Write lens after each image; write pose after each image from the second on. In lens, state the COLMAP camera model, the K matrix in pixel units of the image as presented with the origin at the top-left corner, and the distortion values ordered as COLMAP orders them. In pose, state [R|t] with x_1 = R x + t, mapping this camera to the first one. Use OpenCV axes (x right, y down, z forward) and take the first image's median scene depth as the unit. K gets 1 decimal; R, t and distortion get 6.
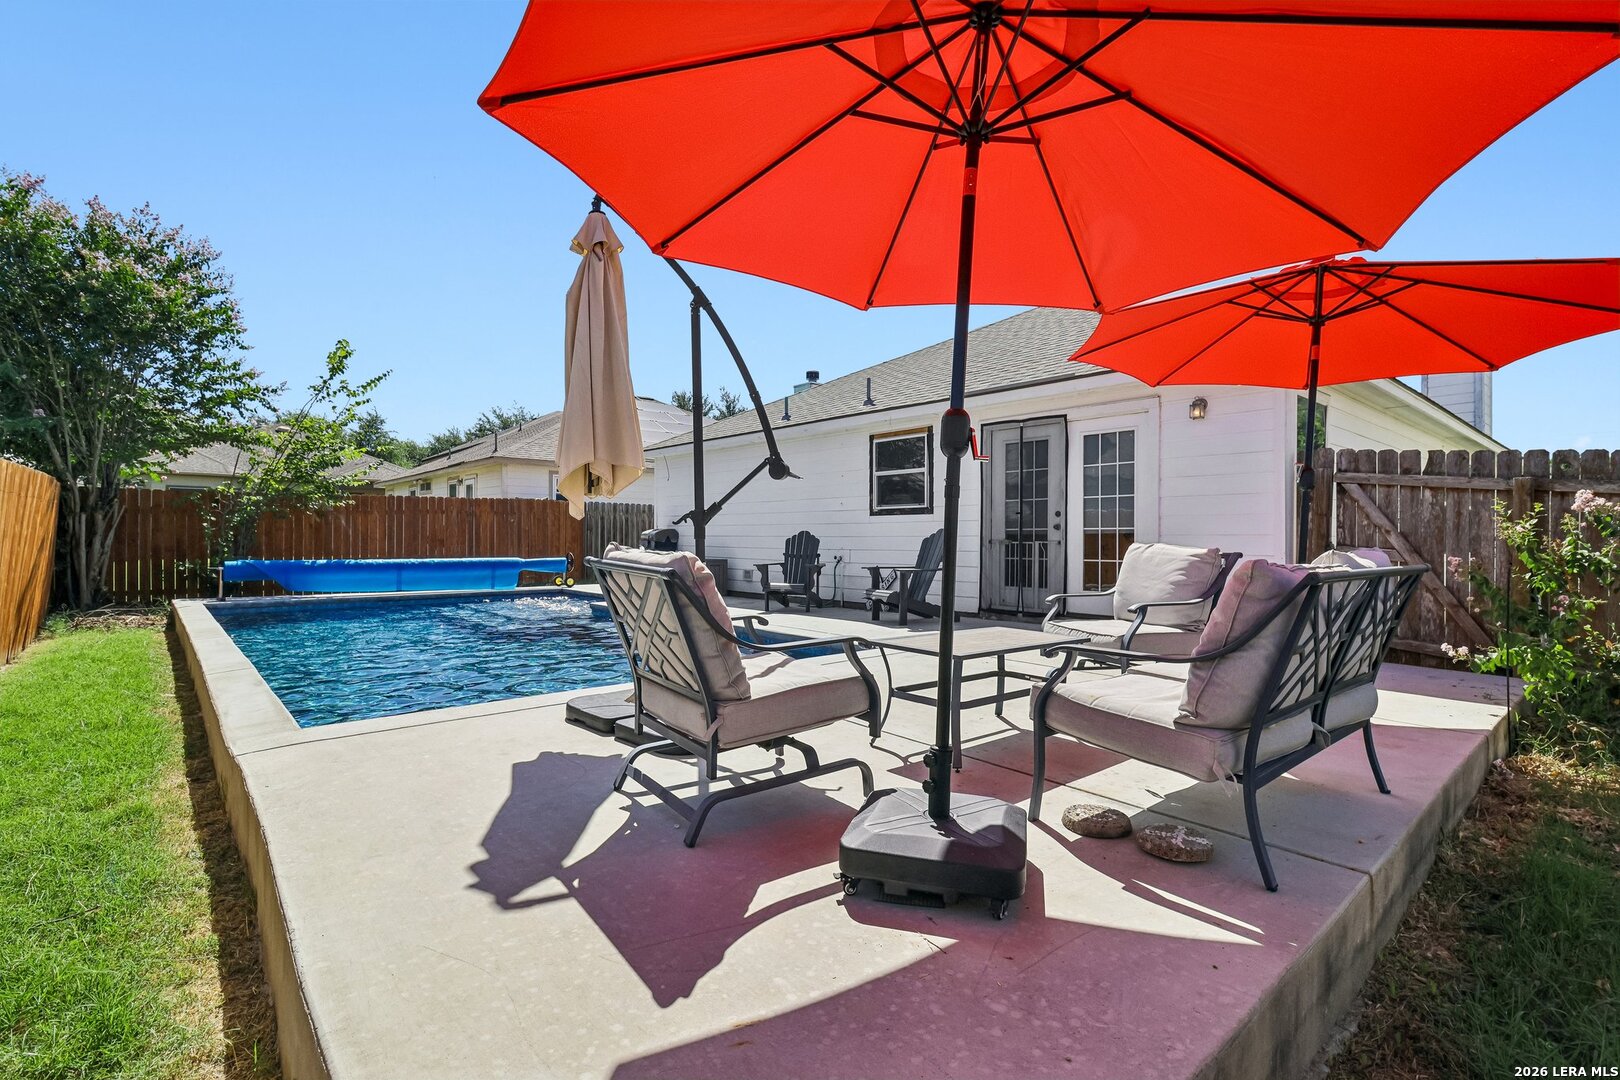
lens RADIAL K [[765.9, 0, 810.0], [0, 765.9, 540.0], [0, 0, 1]] dist [-0.000966, 0.000012]
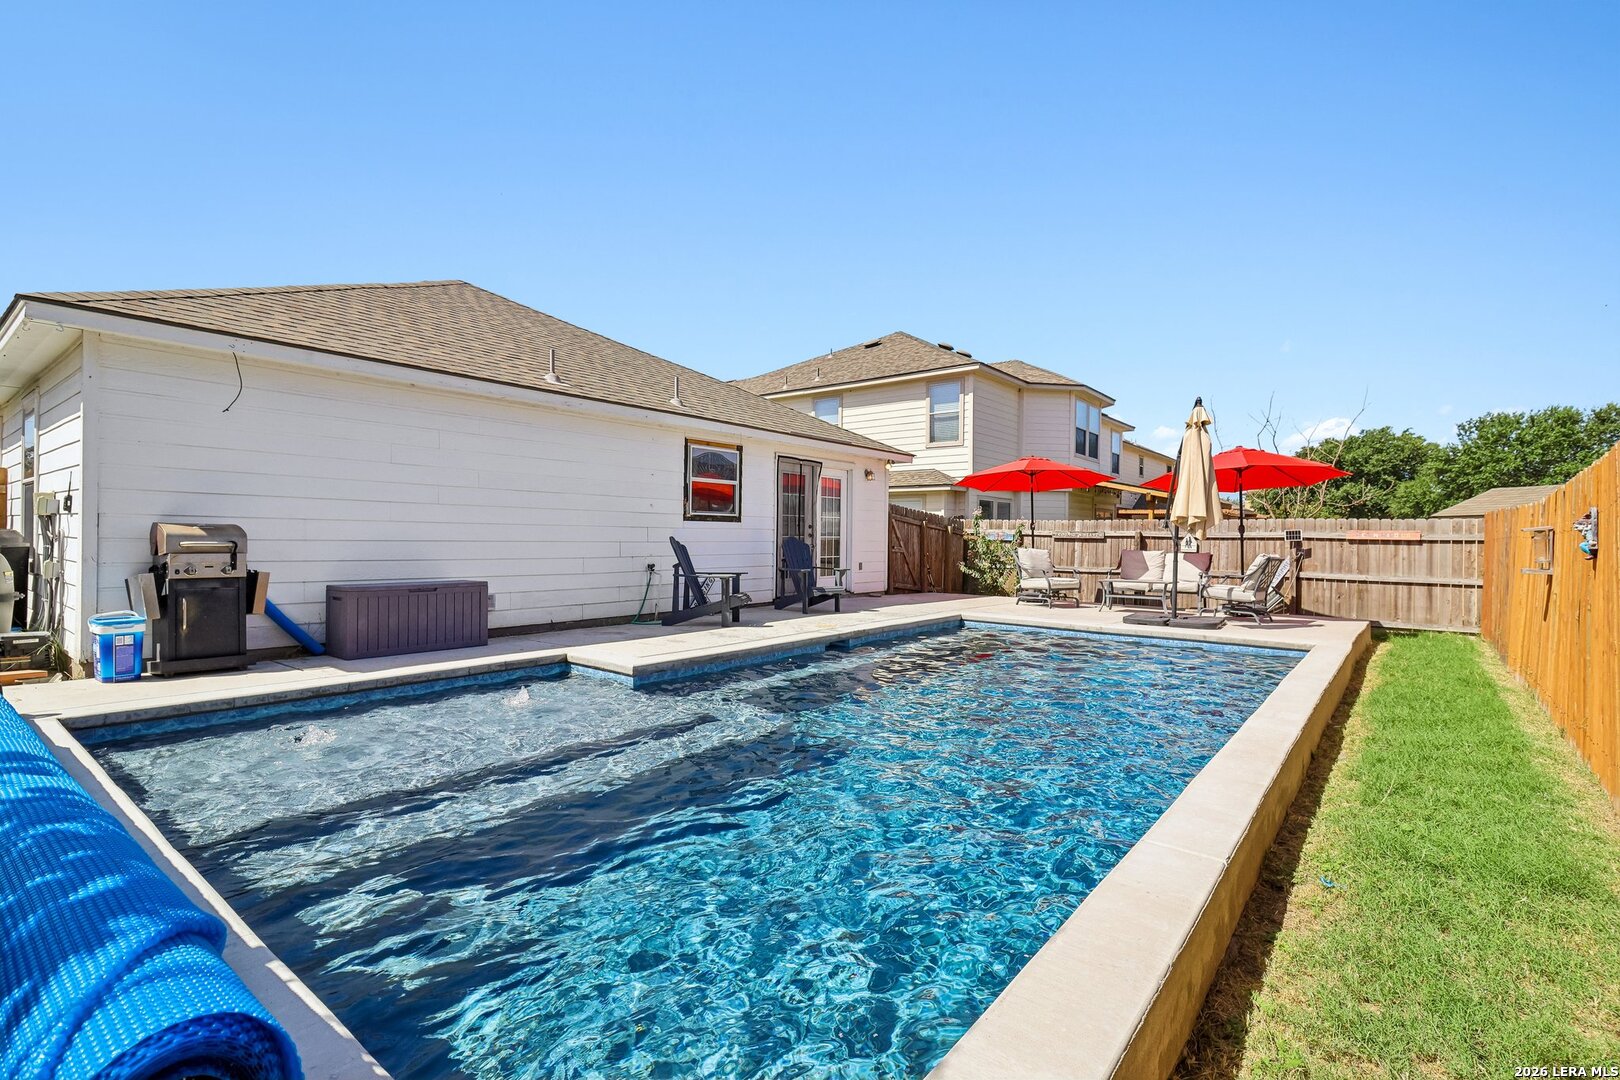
lens RADIAL K [[747.6, 0, 810.0], [0, 747.6, 540.0], [0, 0, 1]] dist [-0.002010, -0.000117]
pose [[-0.176094, -0.003146, 0.984368, -0.960662], [-0.001710, 0.999994, 0.002890, -0.010857], [-0.984372, -0.001174, -0.176098, 1.088867]]
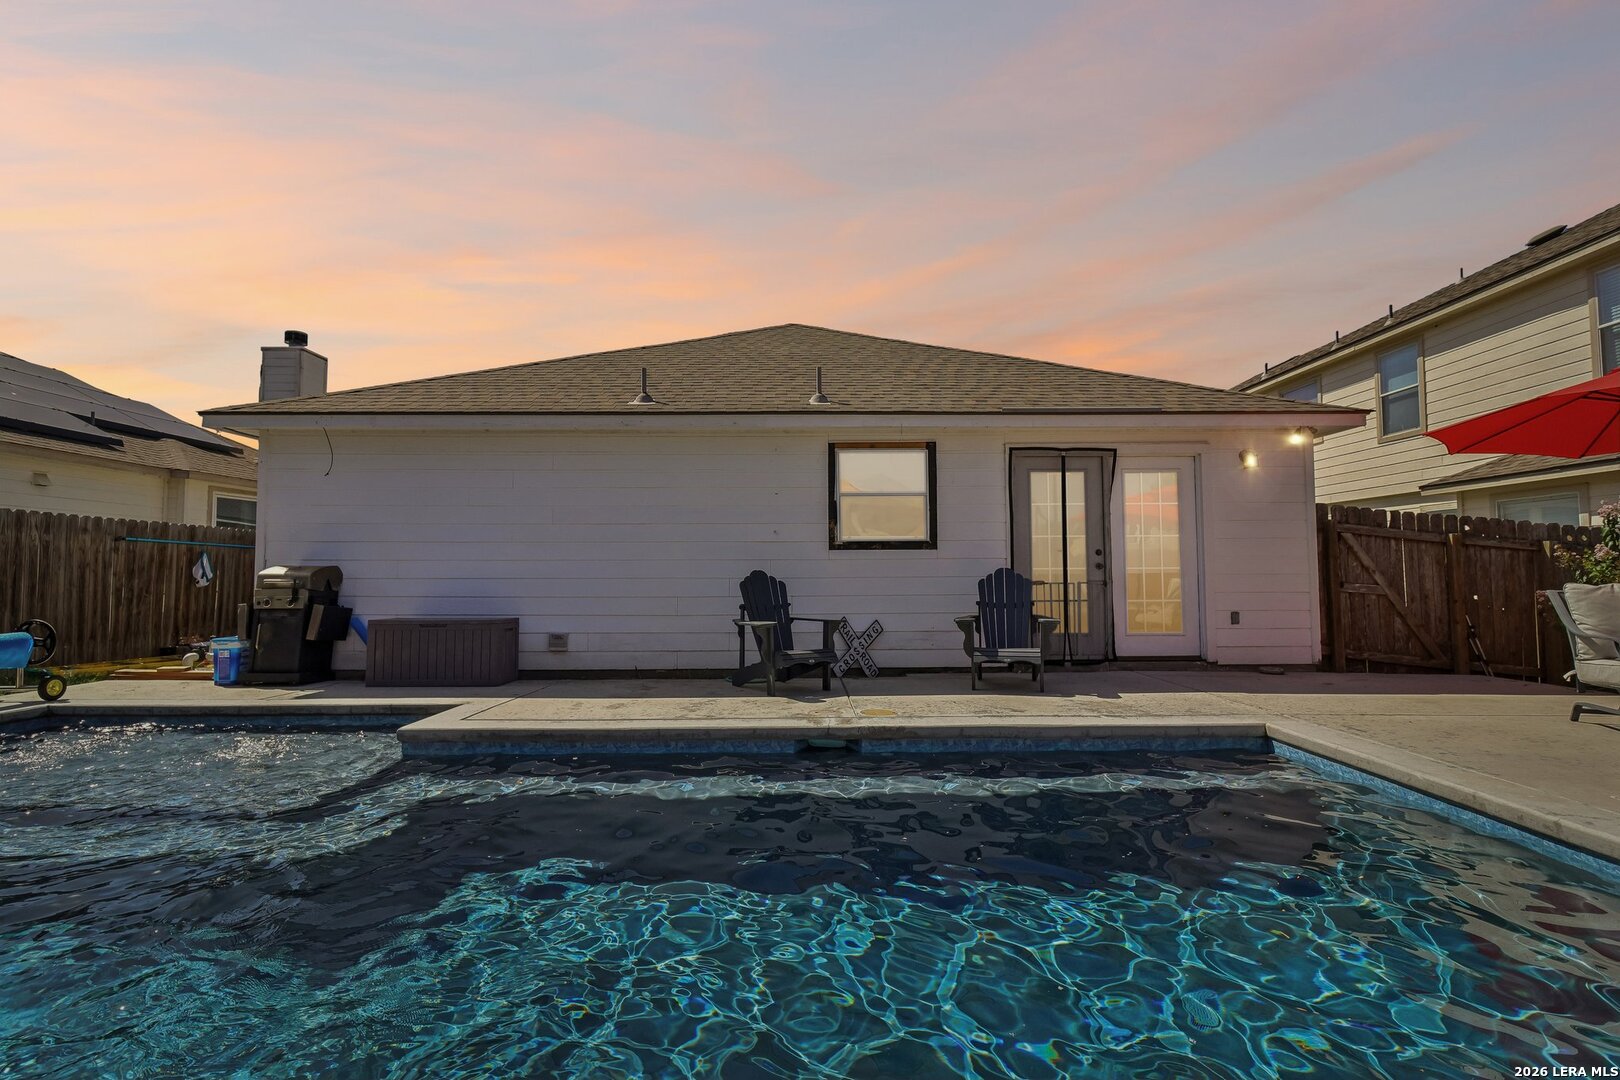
lens RADIAL K [[747.6, 0, 810.0], [0, 747.6, 540.0], [0, 0, 1]] dist [-0.002010, -0.000117]
pose [[0.651529, 0.035329, 0.757801, -0.526868], [0.008413, 0.998517, -0.053785, -0.002216], [-0.758577, 0.041418, 0.650266, 0.581283]]
